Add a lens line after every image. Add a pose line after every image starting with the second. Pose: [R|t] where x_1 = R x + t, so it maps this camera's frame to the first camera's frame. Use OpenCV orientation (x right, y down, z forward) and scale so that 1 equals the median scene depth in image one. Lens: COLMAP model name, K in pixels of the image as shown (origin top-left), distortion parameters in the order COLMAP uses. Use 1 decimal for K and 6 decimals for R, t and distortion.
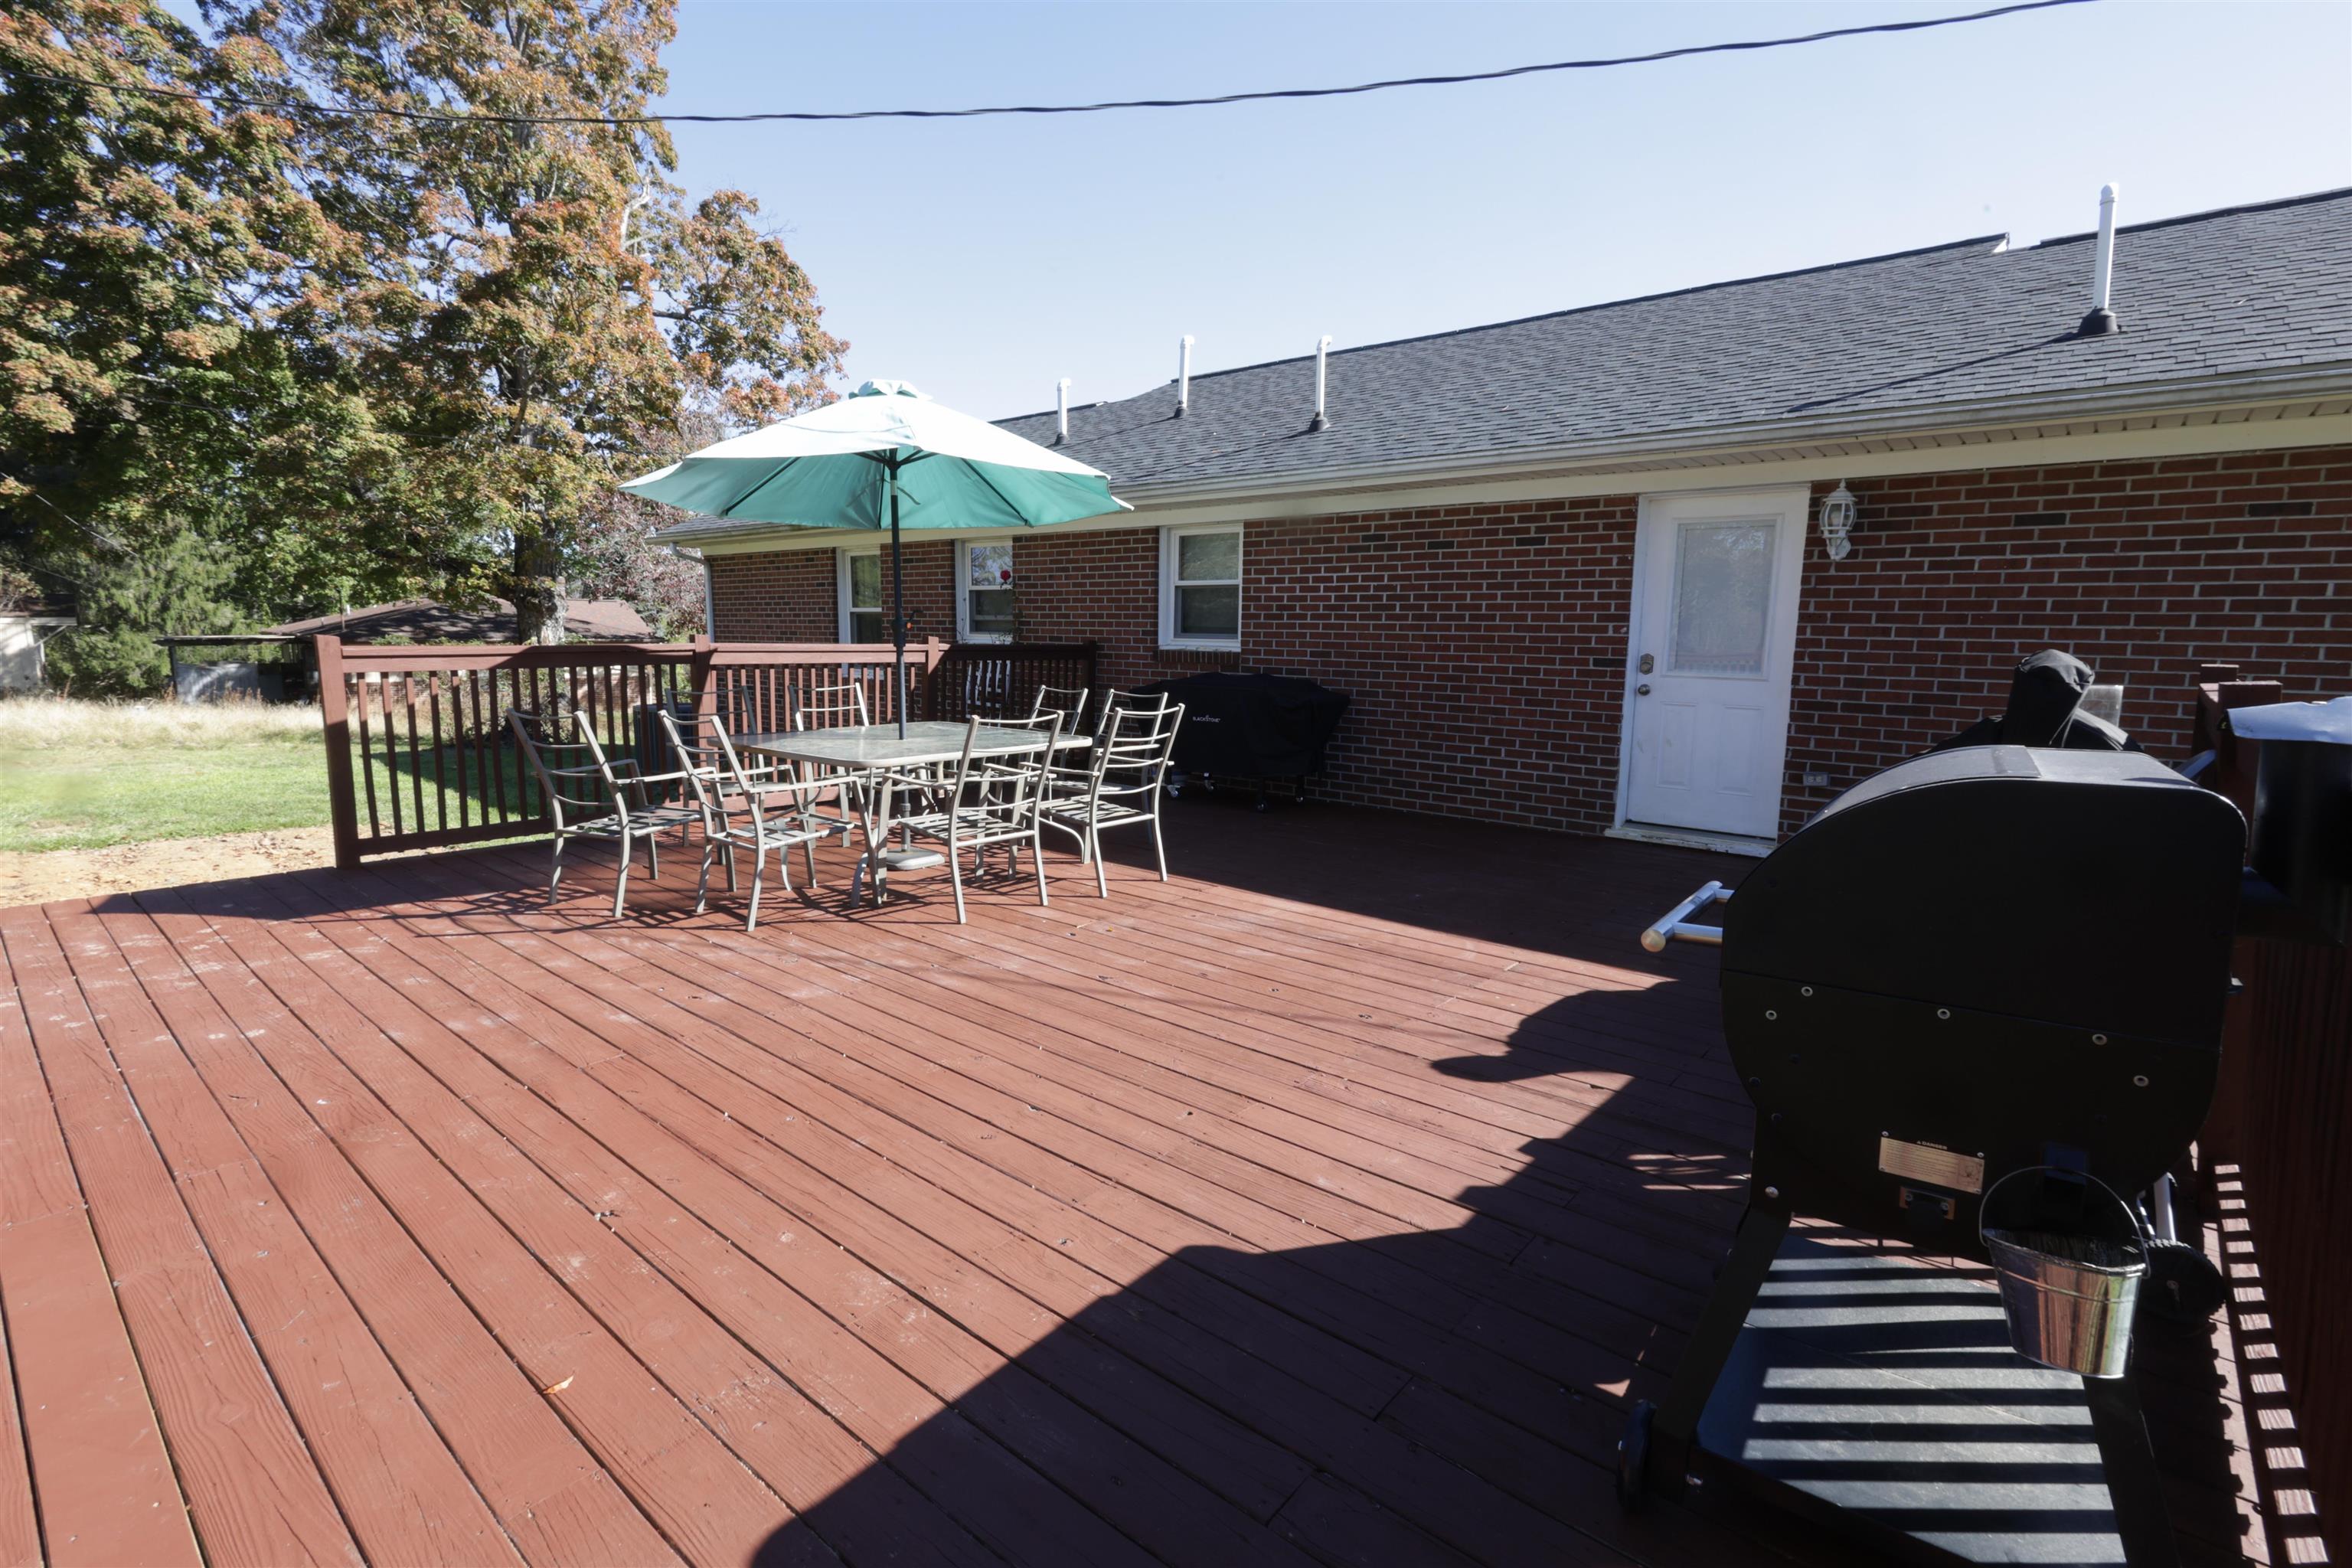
lens RADIAL K [[1085.9, 0, 1184.2], [0, 1085.9, 778.2], [0, 0, 1]] dist [0.003915, 0.000614]
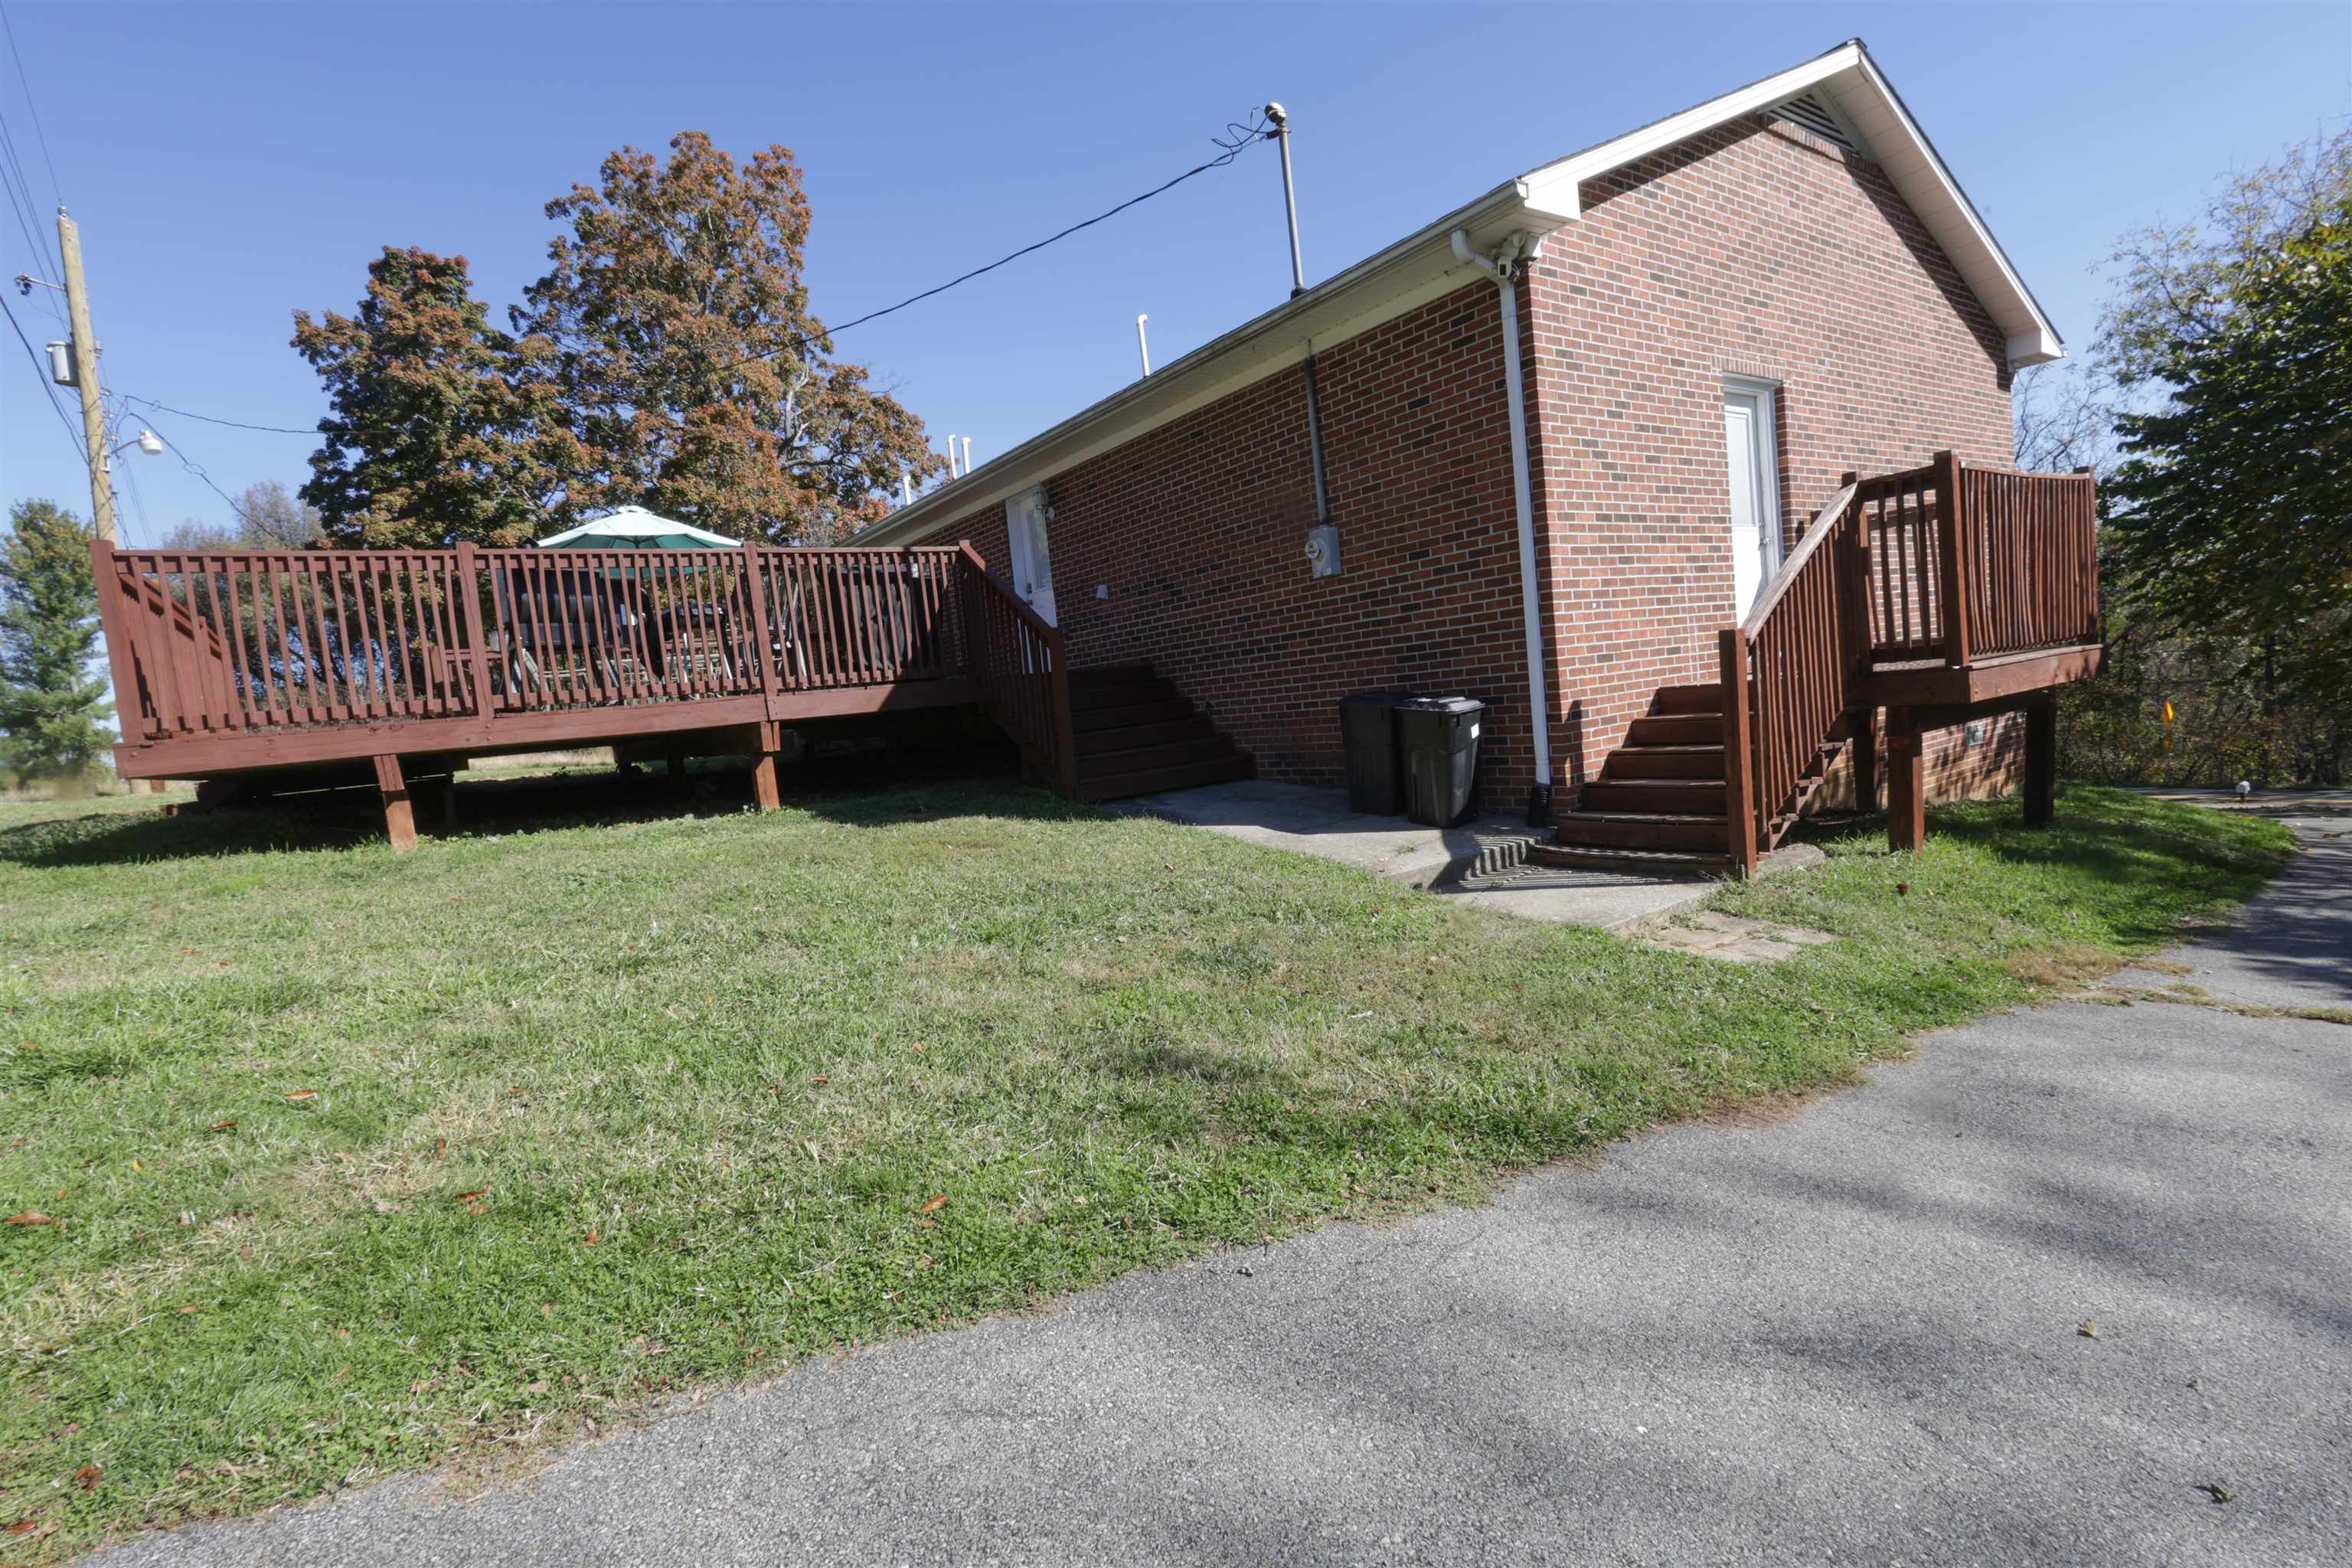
lens RADIAL K [[1085.9, 0, 1174.1], [0, 1085.9, 785.0], [0, 0, 1]] dist [0.003915, 0.000614]
pose [[0.962049, -0.085515, -0.259131, 0.934087], [0.071875, 0.995505, -0.061681, 0.291463], [0.263241, 0.040715, 0.963871, -0.563262]]
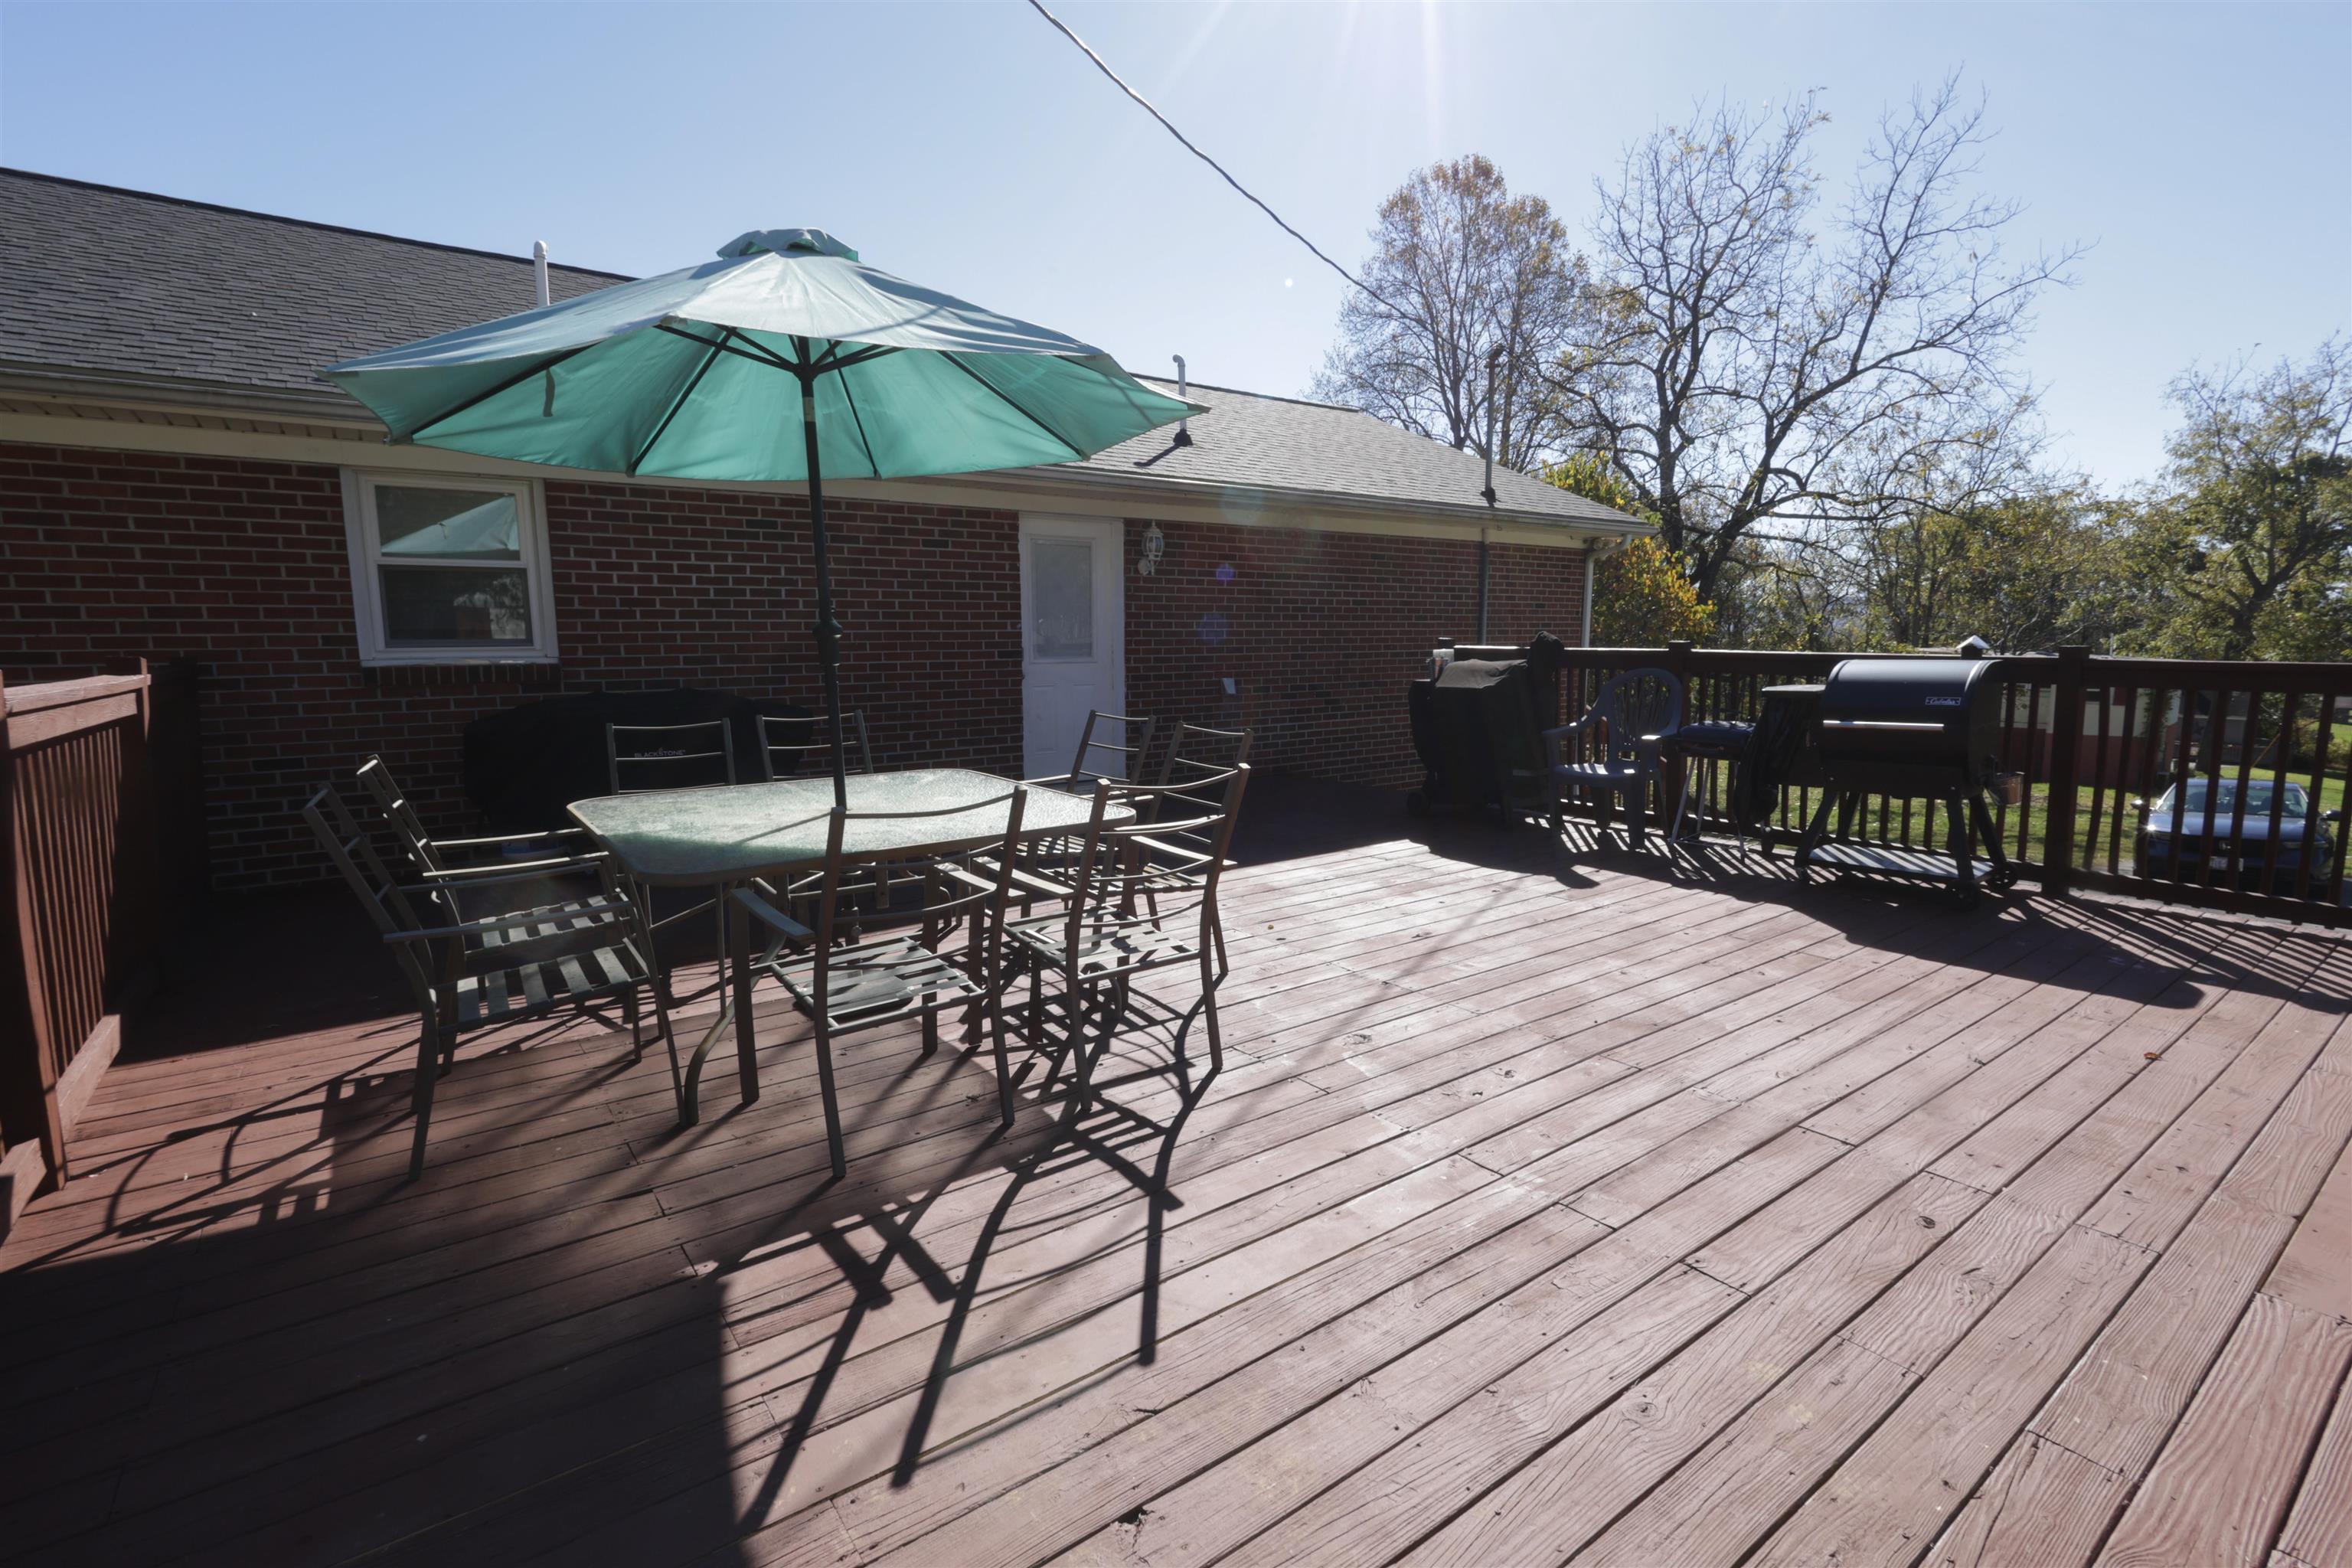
lens RADIAL K [[1085.9, 0, 1178.3], [0, 1085.9, 771.1], [0, 0, 1]] dist [0.003915, 0.000614]
pose [[0.230498, -0.139819, 0.962975, -0.592929], [0.141642, 0.983904, 0.108955, -0.071221], [-0.962709, 0.111284, 0.246592, 0.468253]]
